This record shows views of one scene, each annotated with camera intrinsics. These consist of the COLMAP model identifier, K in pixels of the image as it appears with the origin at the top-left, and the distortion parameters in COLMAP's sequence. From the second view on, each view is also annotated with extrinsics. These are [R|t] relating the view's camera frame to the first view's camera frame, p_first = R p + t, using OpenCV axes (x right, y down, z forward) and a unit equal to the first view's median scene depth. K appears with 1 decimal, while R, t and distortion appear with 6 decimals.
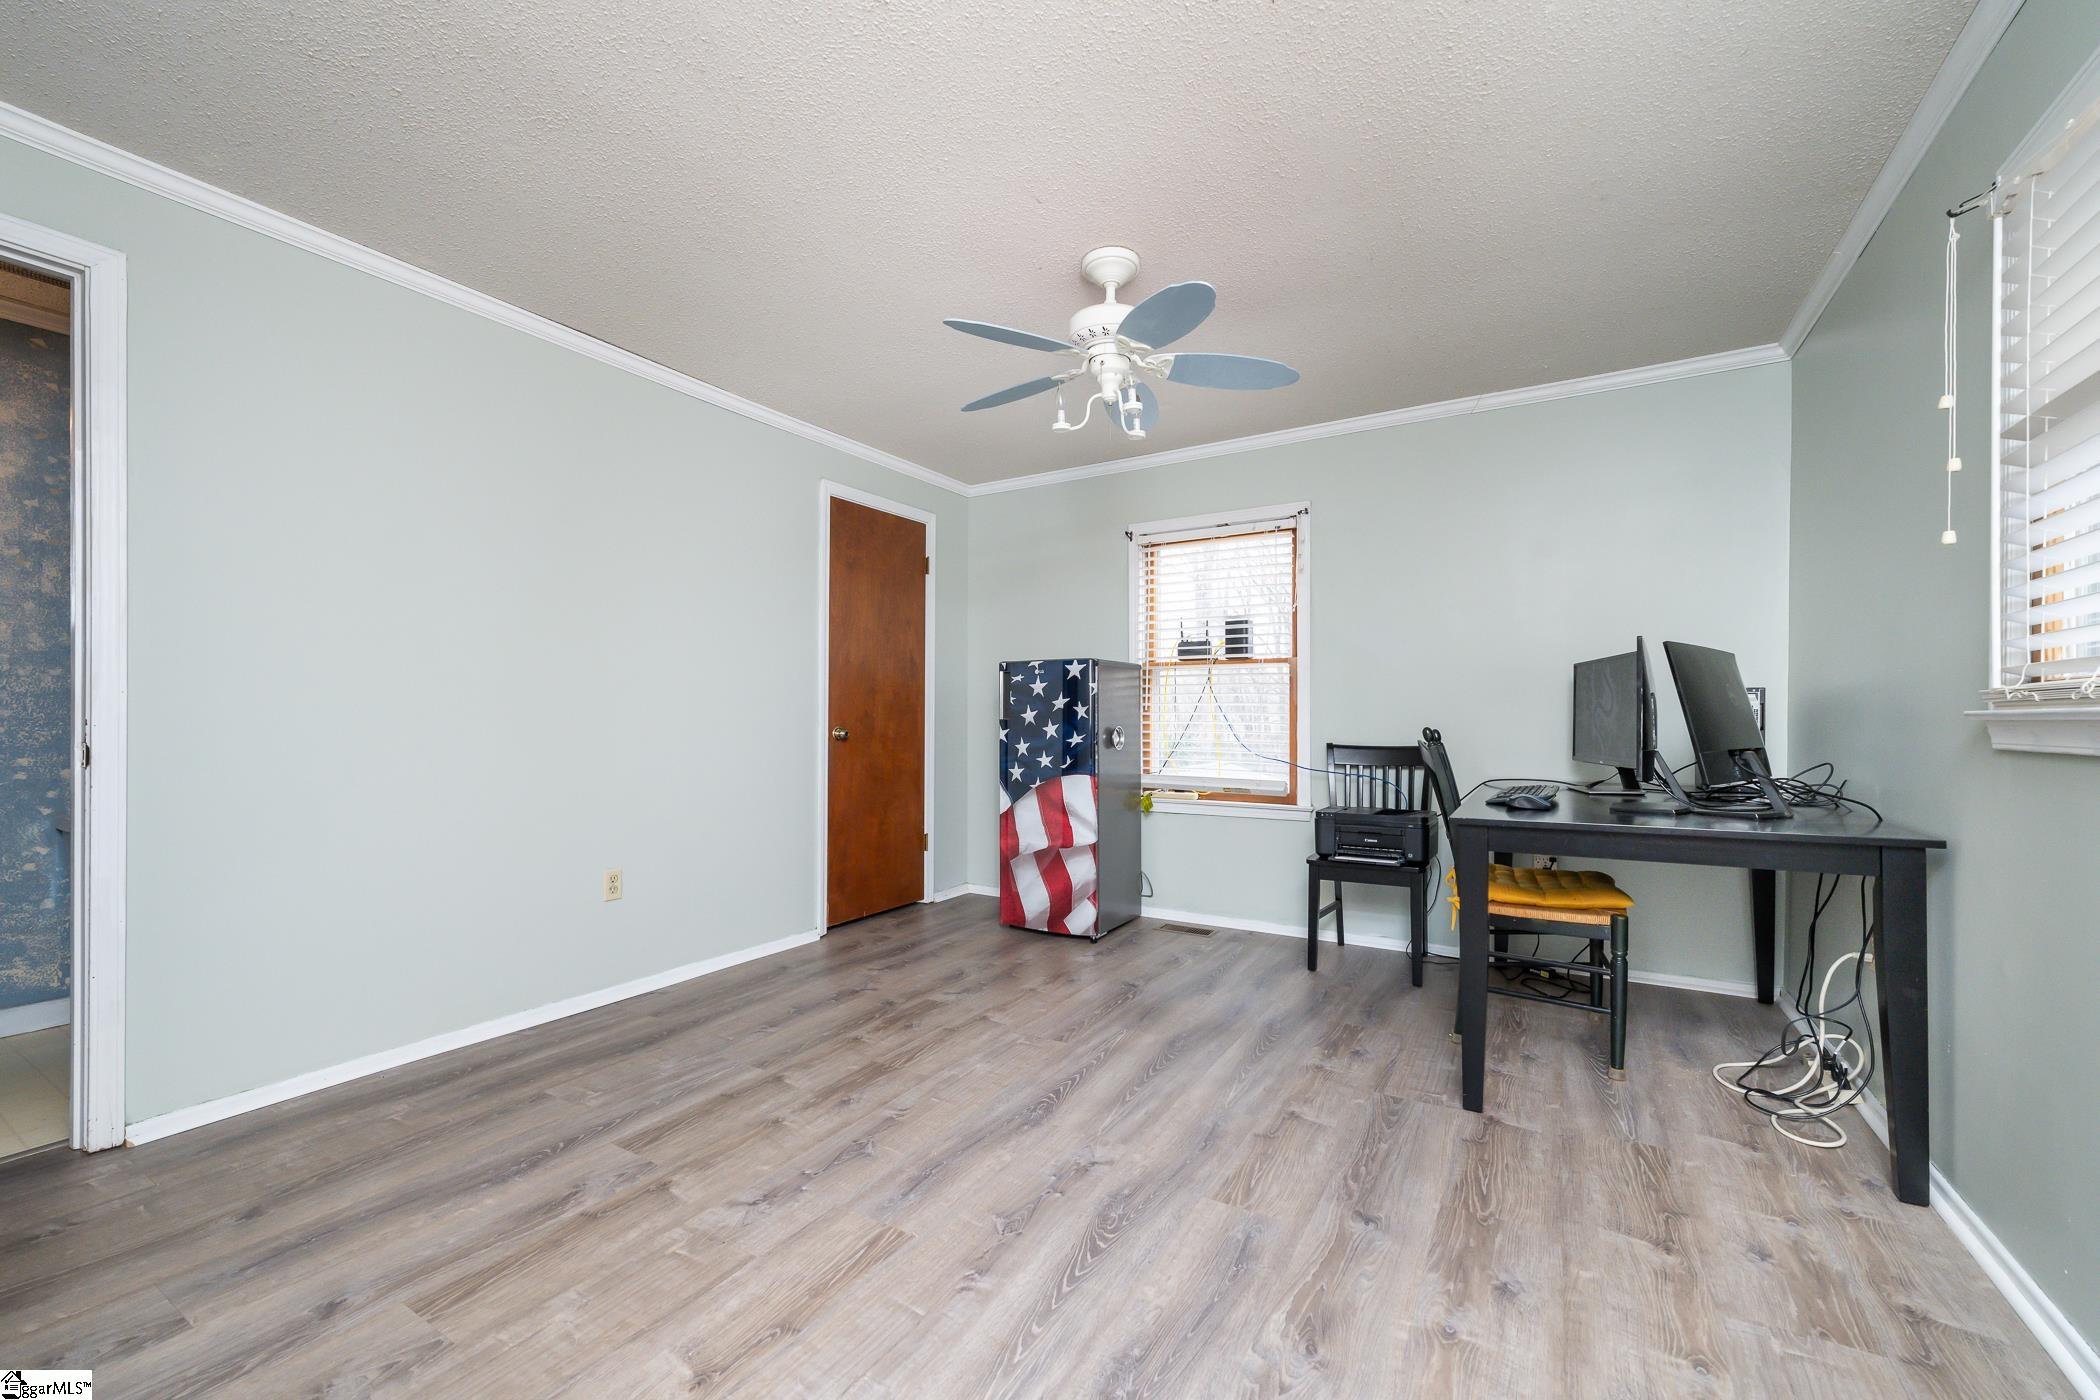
lens RADIAL K [[838.1, 0, 1044.0], [0, 838.1, 719.2], [0, 0, 1]] dist [0.006698, -0.001067]
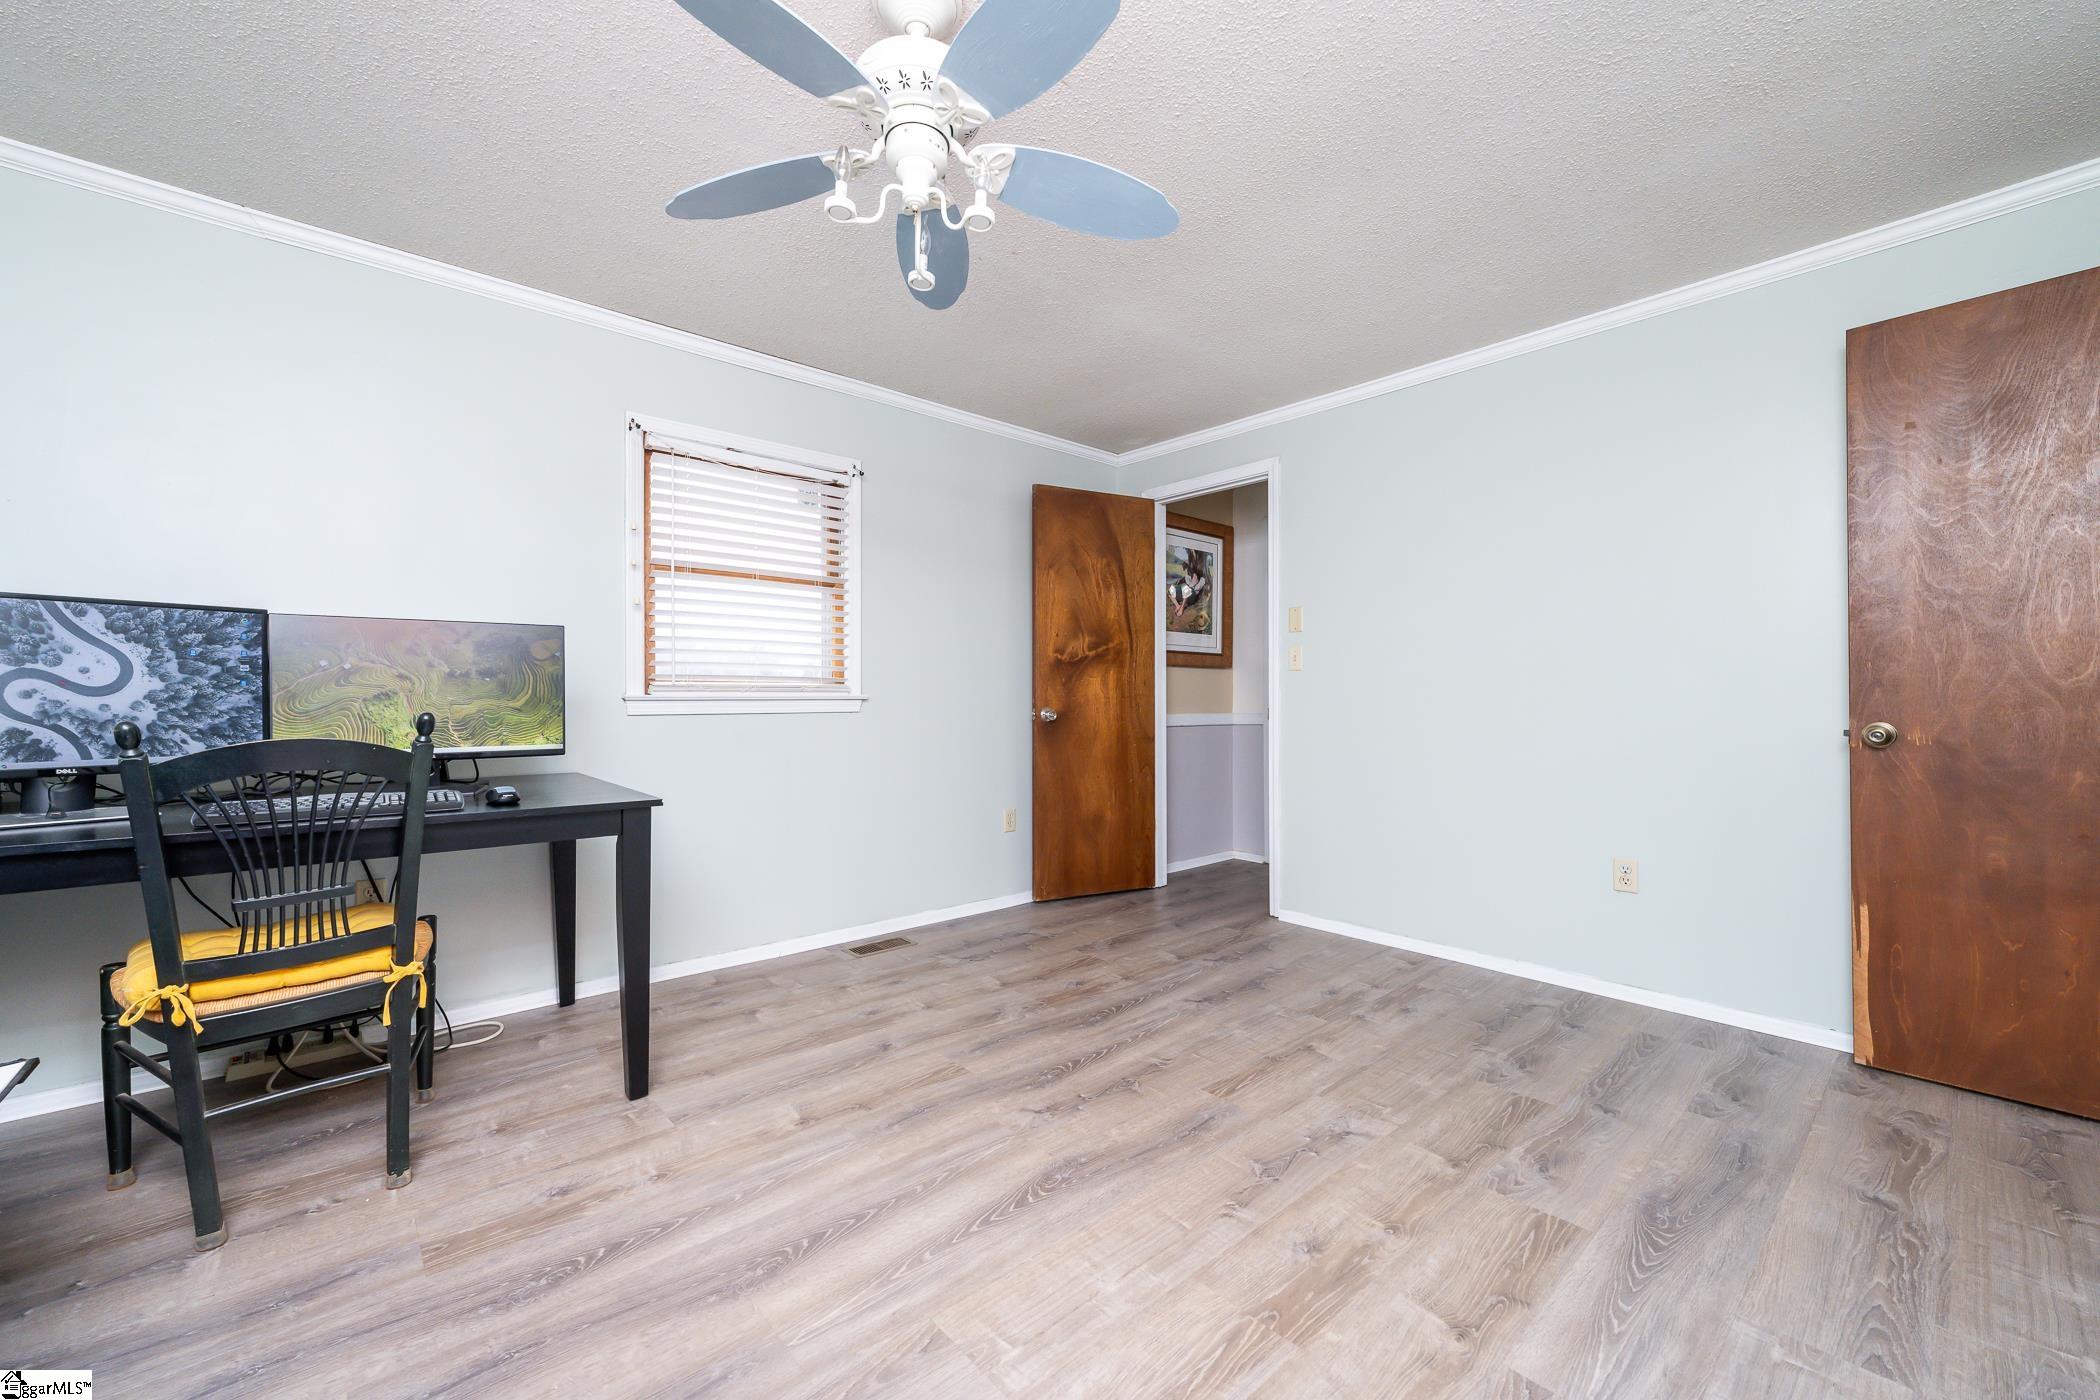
lens RADIAL K [[838.1, 0, 1055.1], [0, 838.1, 701.5], [0, 0, 1]] dist [0.006698, -0.001067]
pose [[-0.959984, -0.002773, 0.280043, -0.149376], [-0.002026, 0.999994, 0.002959, -0.001272], [-0.280049, 0.002273, -0.959983, 1.155799]]
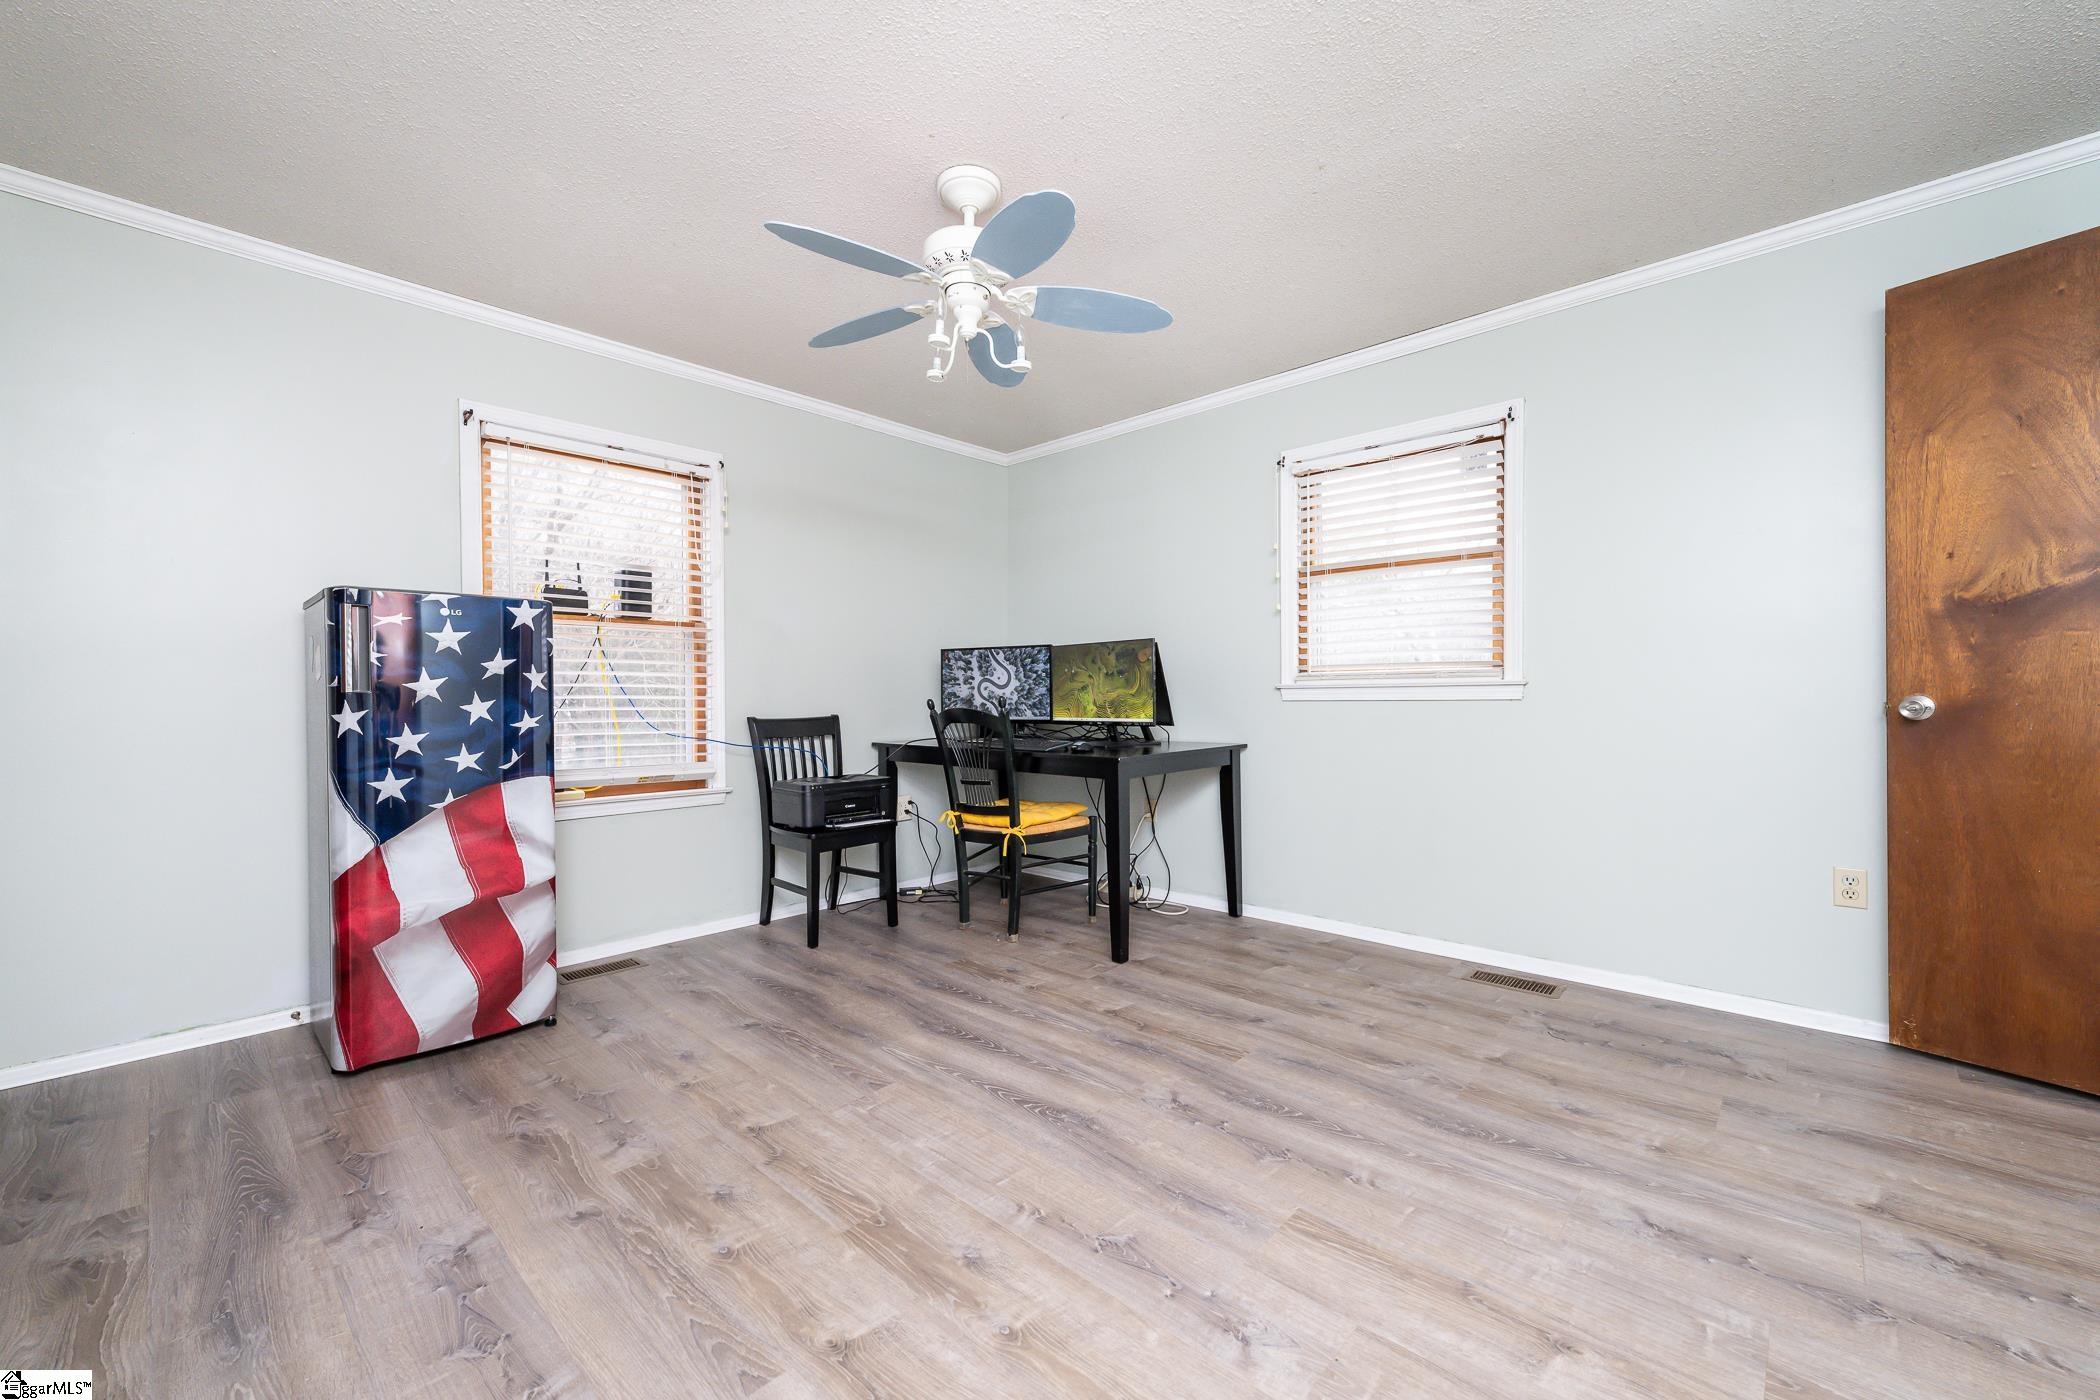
lens RADIAL K [[838.1, 0, 1030.7], [0, 838.1, 699.6], [0, 0, 1]] dist [0.006698, -0.001067]
pose [[0.211124, -0.007894, 0.977427, -0.580925], [0.007737, 0.999950, 0.006405, 0.005678], [-0.977429, 0.006210, 0.211175, 0.541323]]
